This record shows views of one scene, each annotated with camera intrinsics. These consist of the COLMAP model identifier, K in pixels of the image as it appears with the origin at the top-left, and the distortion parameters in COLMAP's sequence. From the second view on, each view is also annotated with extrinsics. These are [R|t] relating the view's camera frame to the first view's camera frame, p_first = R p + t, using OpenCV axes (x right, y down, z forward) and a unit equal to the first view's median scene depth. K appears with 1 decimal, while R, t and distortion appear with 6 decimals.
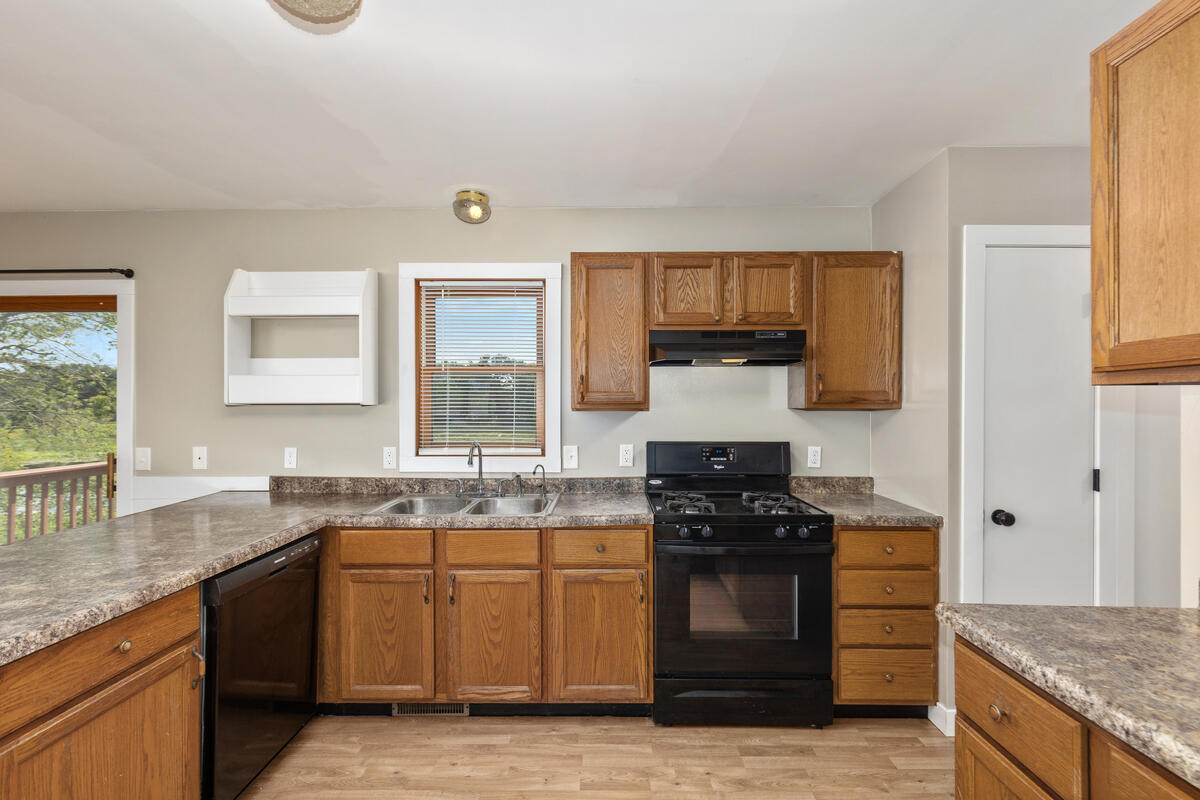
lens RADIAL K [[548.2, 0, 603.1], [0, 548.2, 402.3], [0, 0, 1]] dist [0.002584, 0.000509]
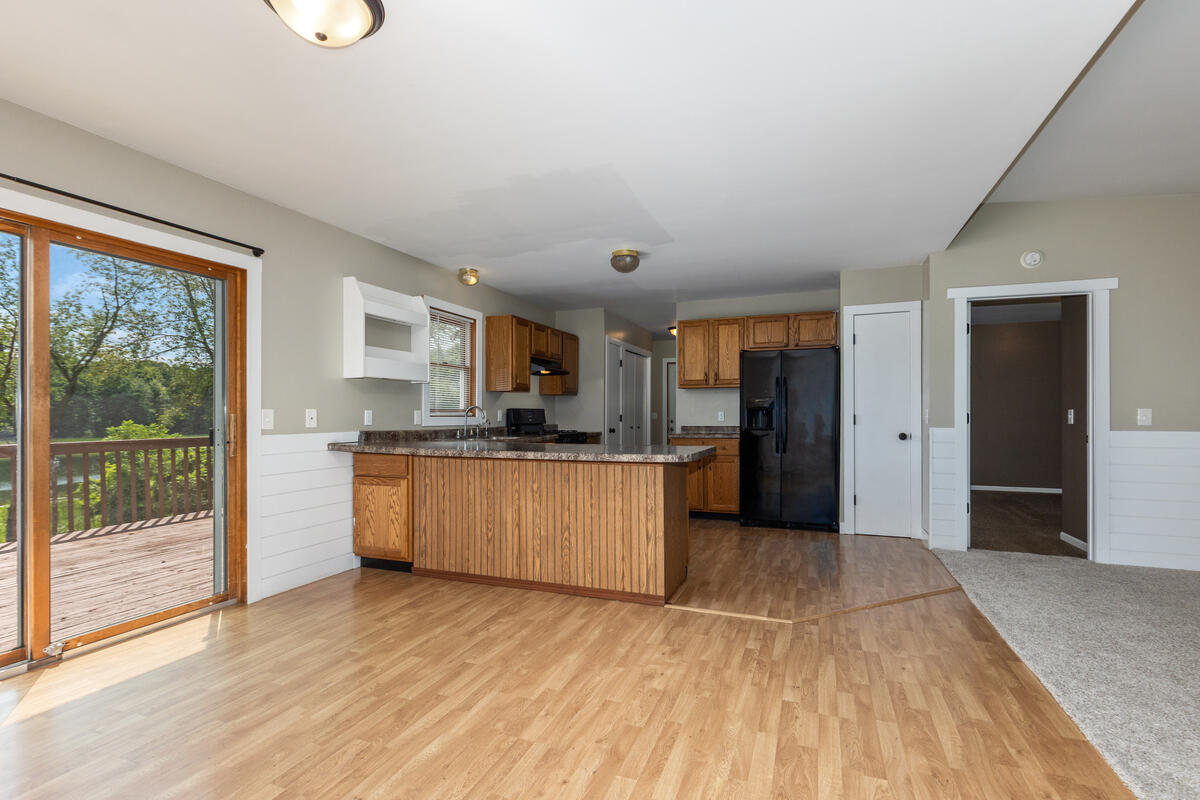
lens RADIAL K [[548.2, 0, 612.7], [0, 548.2, 416.8], [0, 0, 1]] dist [0.002584, 0.000509]
pose [[0.343249, -0.002501, 0.939241, -1.672607], [-0.003617, 0.999986, 0.003985, 0.091152], [-0.939238, -0.004765, 0.343235, -0.056301]]
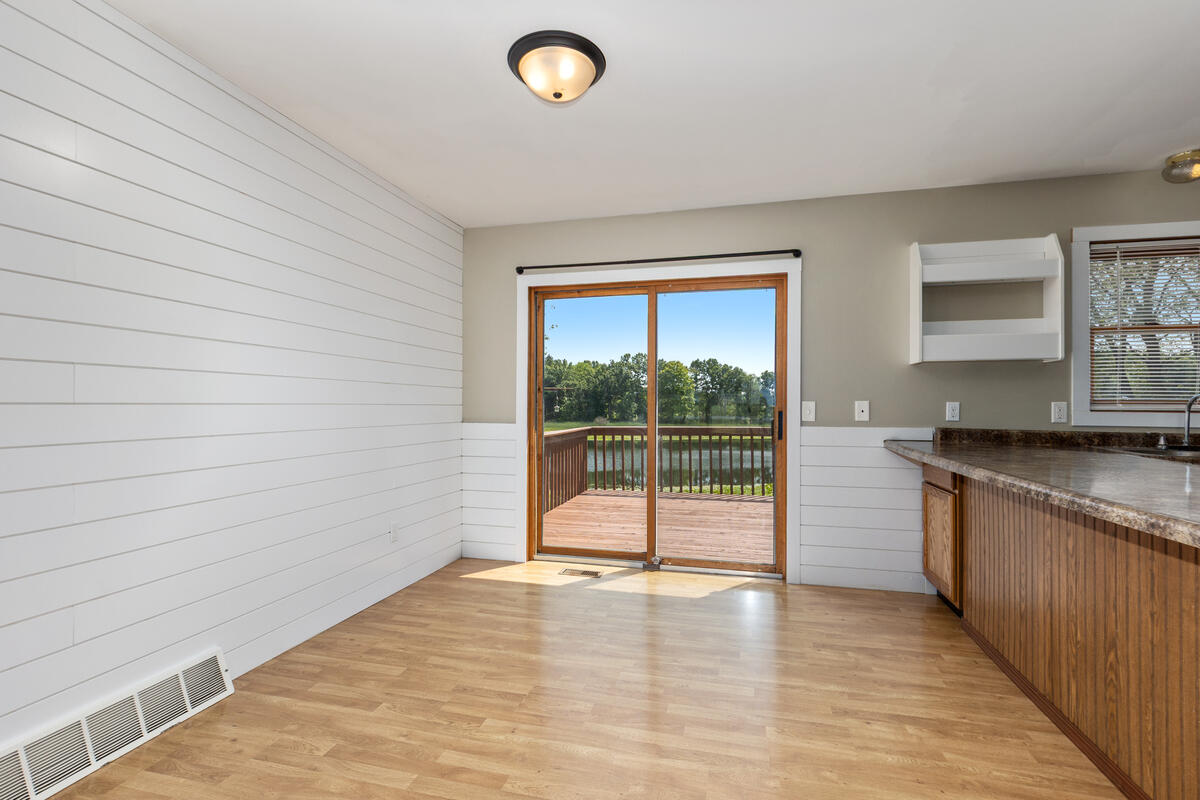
lens RADIAL K [[548.2, 0, 599.9], [0, 548.2, 400.4], [0, 0, 1]] dist [0.002584, 0.000509]
pose [[0.972591, 0.004780, -0.232474, -1.006184], [-0.005510, 0.999982, -0.002489, 0.085572], [0.232458, 0.003701, 0.972600, -0.238079]]
